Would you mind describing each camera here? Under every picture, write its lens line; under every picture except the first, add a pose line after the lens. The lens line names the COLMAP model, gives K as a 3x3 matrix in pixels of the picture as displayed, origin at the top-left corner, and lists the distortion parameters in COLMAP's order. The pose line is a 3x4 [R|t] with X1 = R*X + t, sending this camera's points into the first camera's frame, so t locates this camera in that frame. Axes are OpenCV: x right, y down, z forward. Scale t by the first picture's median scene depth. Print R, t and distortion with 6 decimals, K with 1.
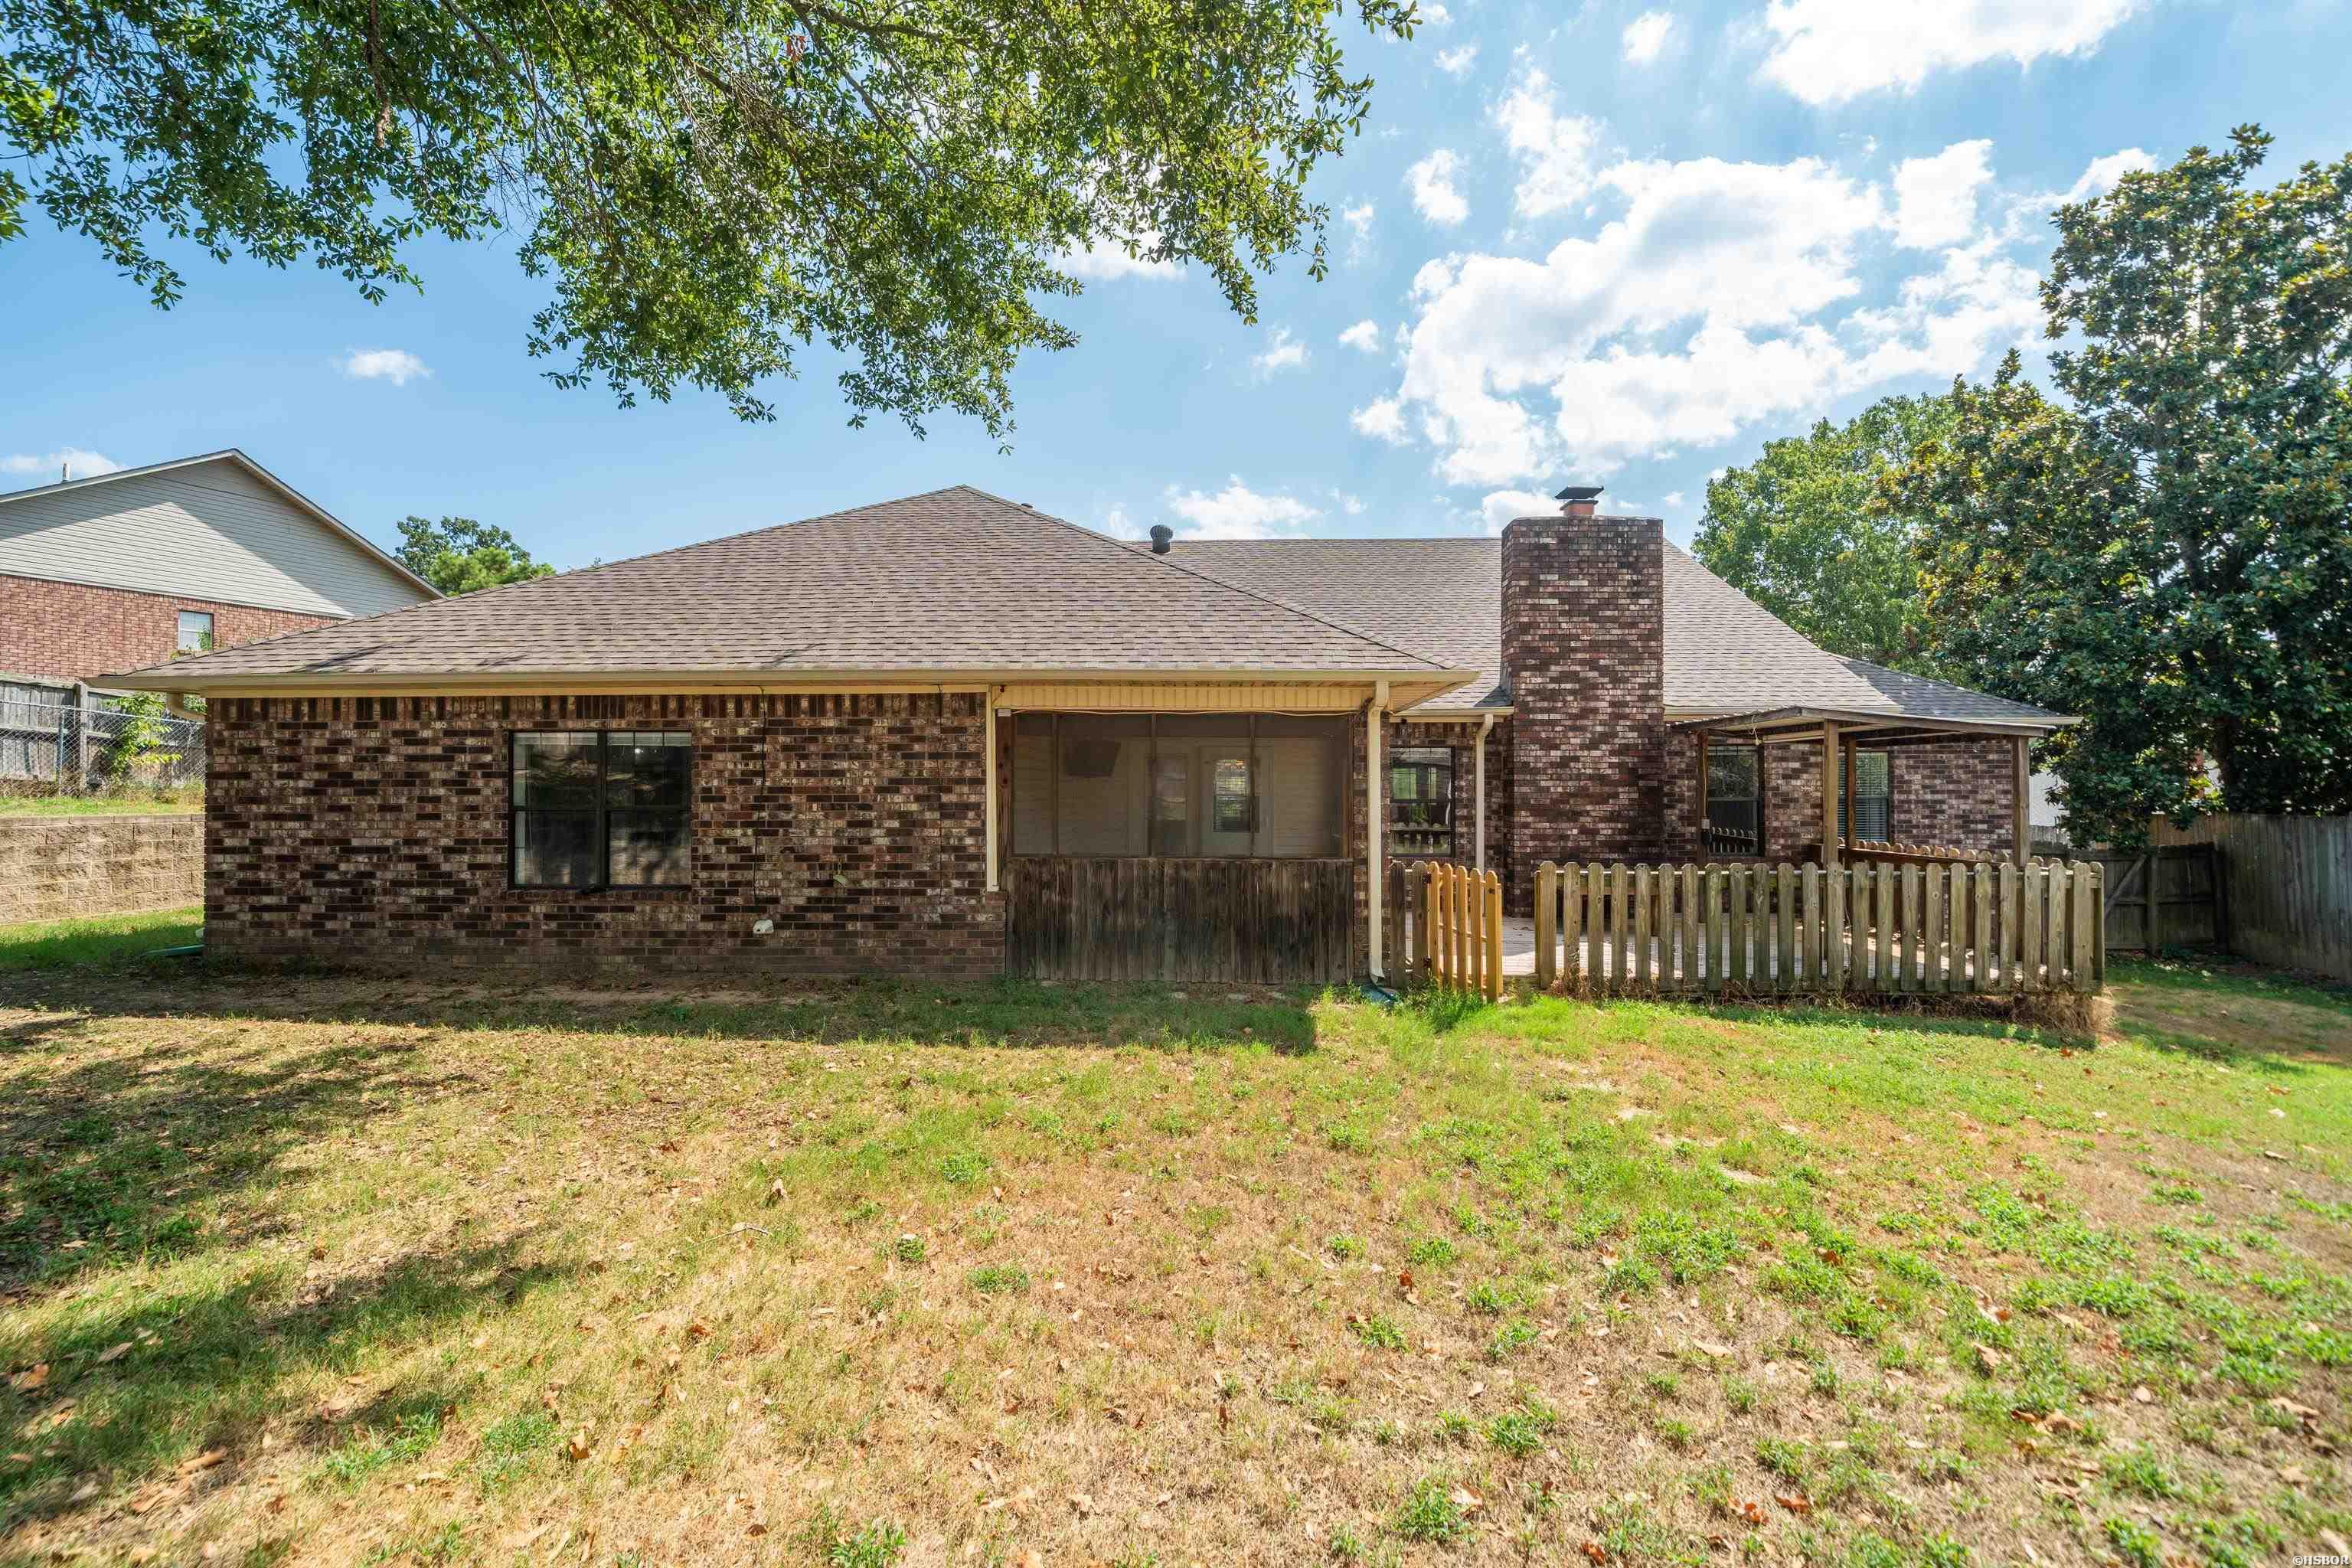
lens RADIAL K [[942.8, 0, 1180.1], [0, 942.8, 740.9], [0, 0, 1]] dist [-0.000930, 0.000222]
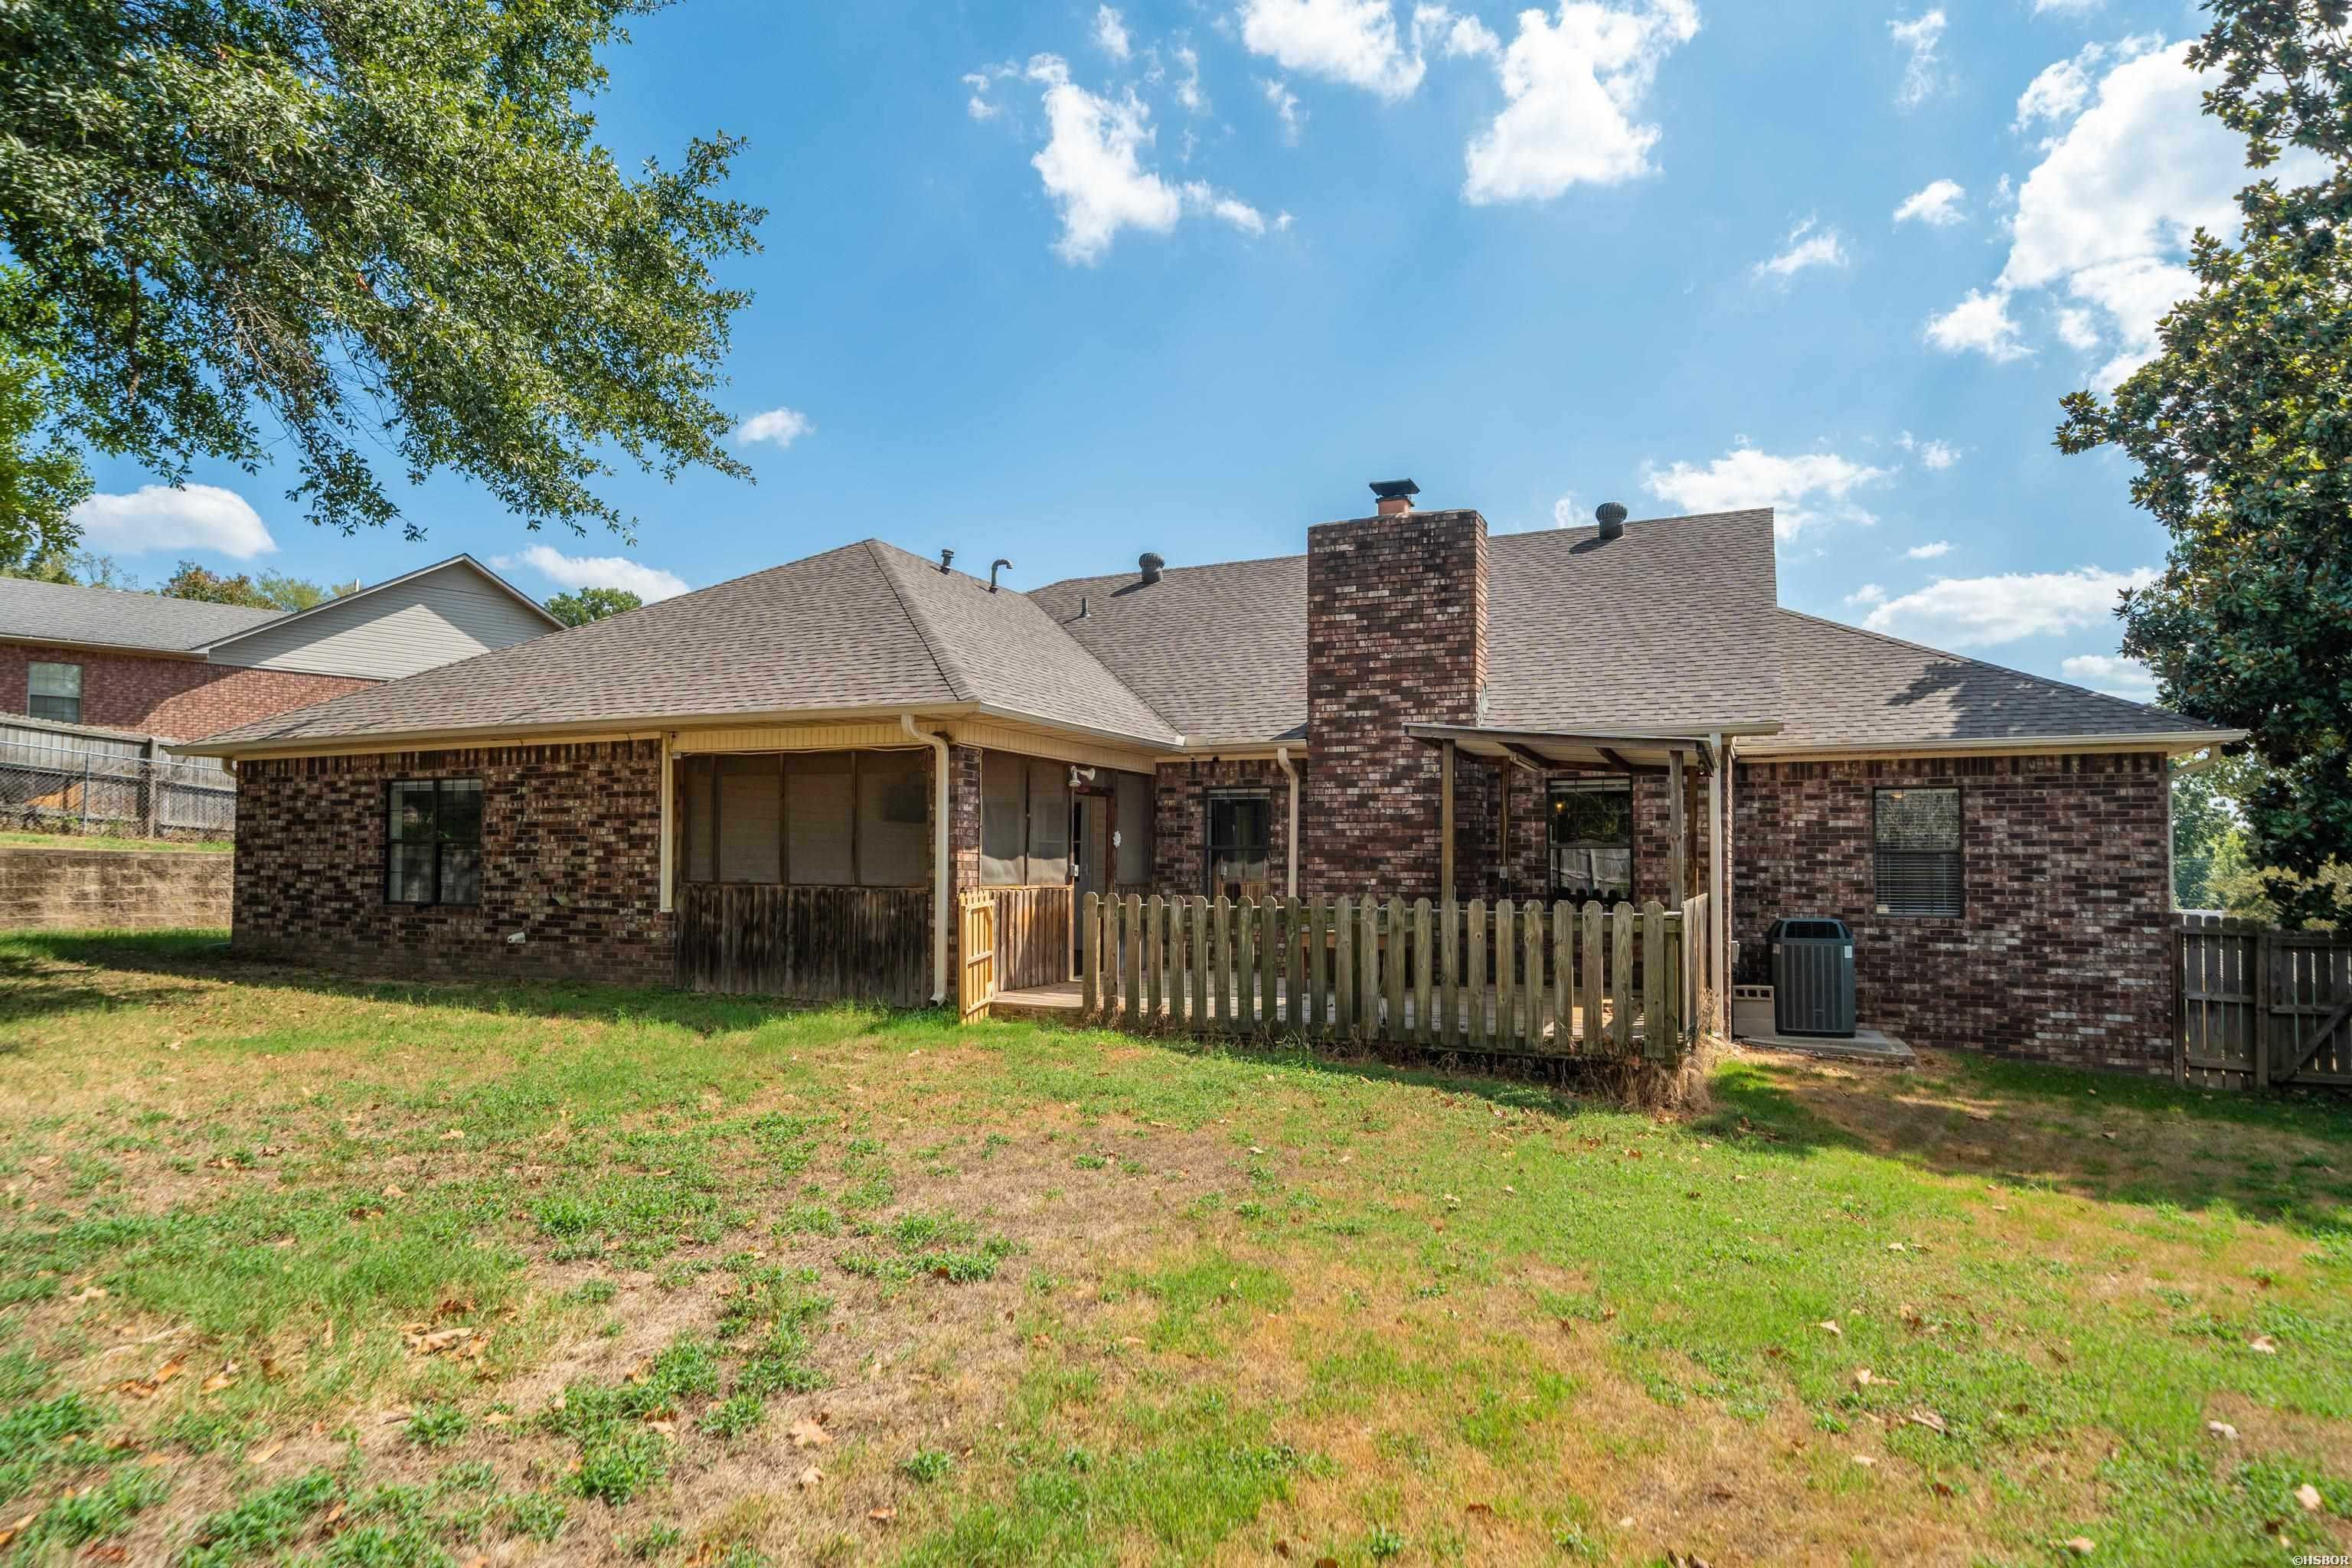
lens RADIAL K [[1226.7, 0, 1174.7], [0, 1226.7, 790.1], [0, 0, 1]] dist [0.000947, -0.000689]
pose [[0.927683, -0.016033, -0.373024, 0.903592], [0.008455, 0.999723, -0.021942, 0.048171], [0.373272, 0.017201, 0.927562, -0.144986]]
